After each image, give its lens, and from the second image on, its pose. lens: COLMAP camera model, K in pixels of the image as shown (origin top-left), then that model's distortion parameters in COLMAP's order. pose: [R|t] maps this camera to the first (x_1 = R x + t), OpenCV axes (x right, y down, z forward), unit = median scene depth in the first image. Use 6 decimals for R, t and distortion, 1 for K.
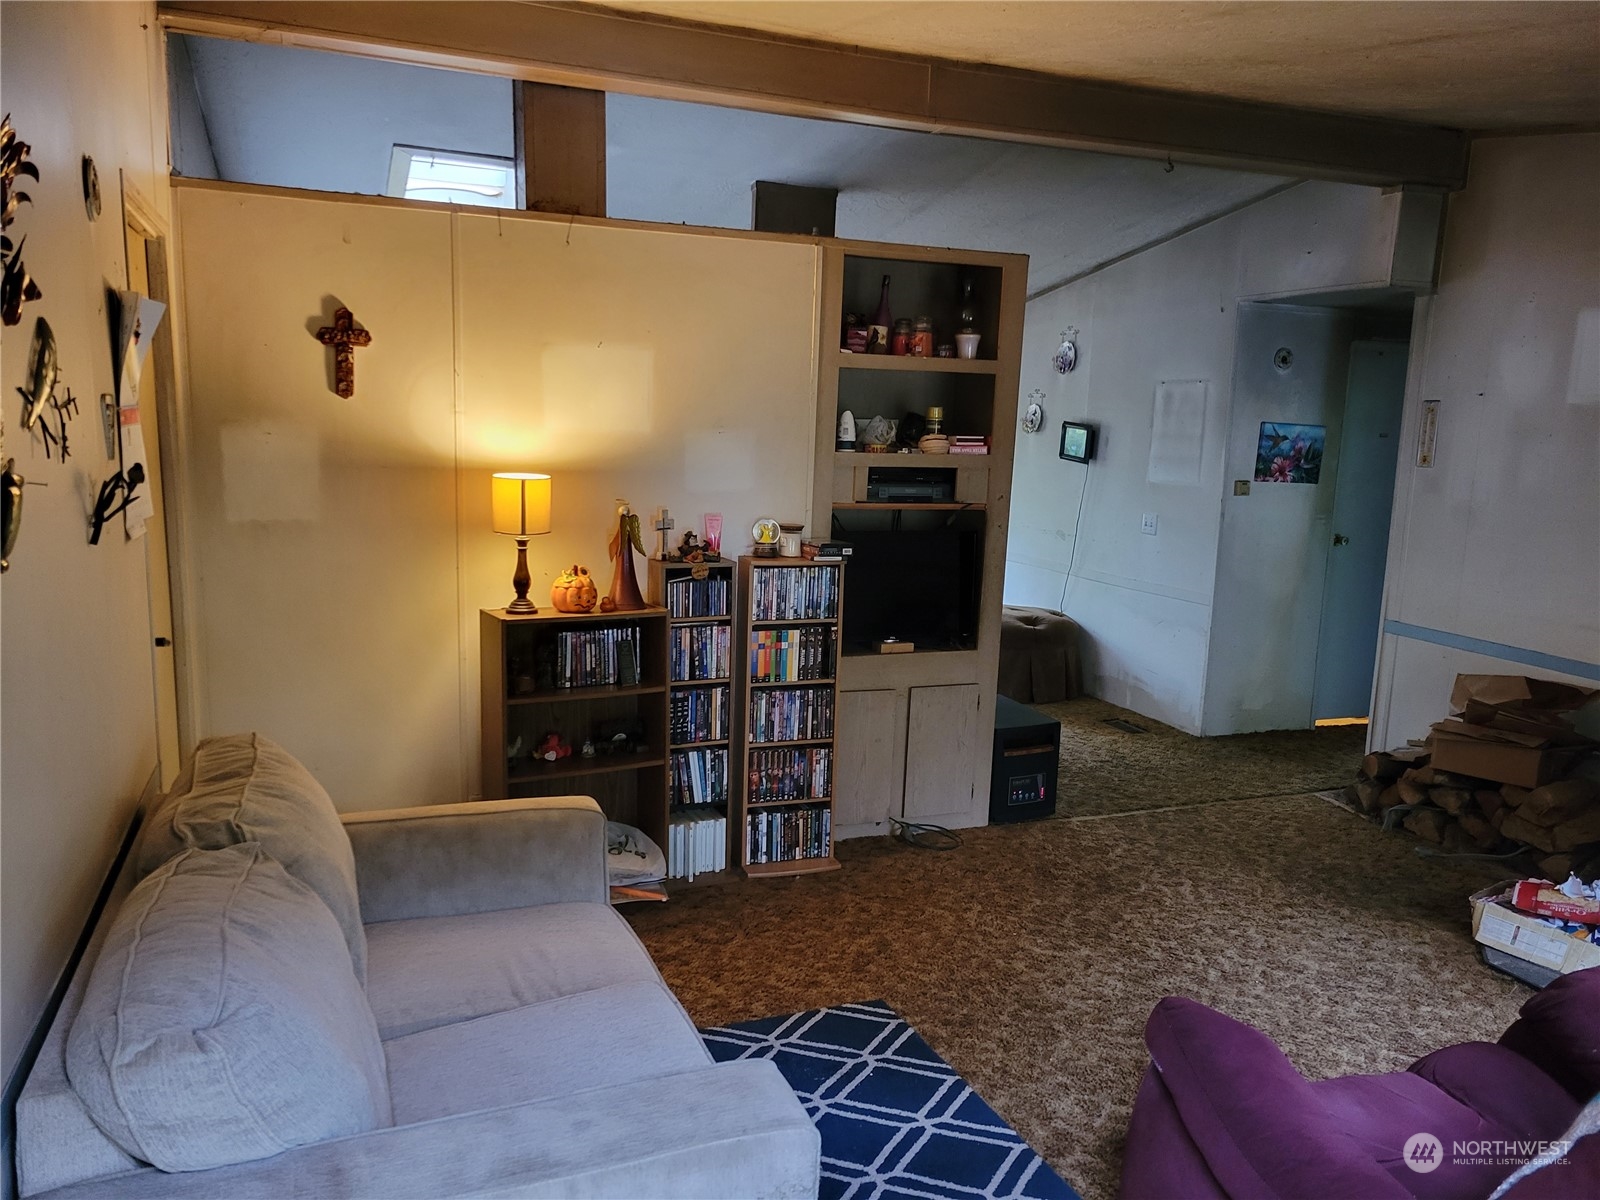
lens RADIAL K [[1209.0, 0, 792.8], [0, 1209.0, 601.7], [0, 0, 1]] dist [0.050258, 0.000661]
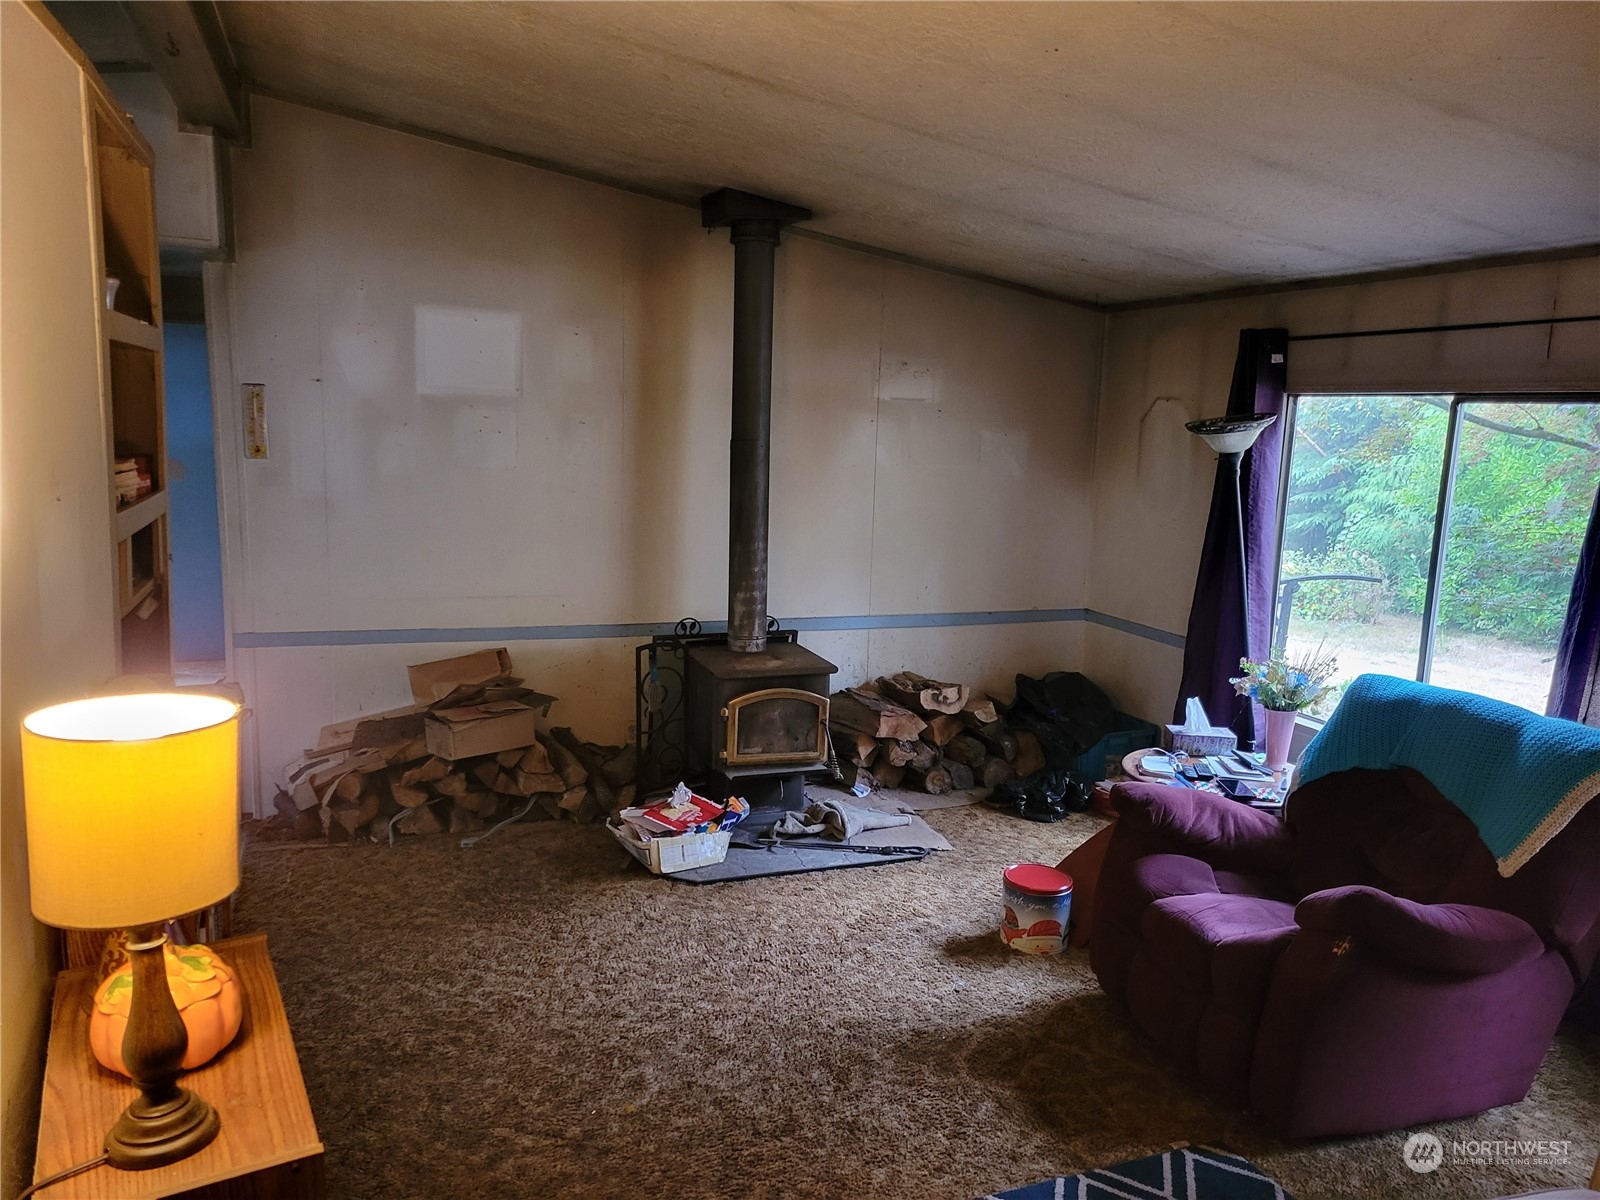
lens RADIAL K [[1209.0, 0, 794.3], [0, 1209.0, 601.7], [0, 0, 1]] dist [0.050258, 0.000661]
pose [[0.027489, -0.187248, 0.981928, -0.419303], [0.128208, 0.974847, 0.182308, -0.135556], [-0.991366, 0.120880, 0.050804, 0.651669]]
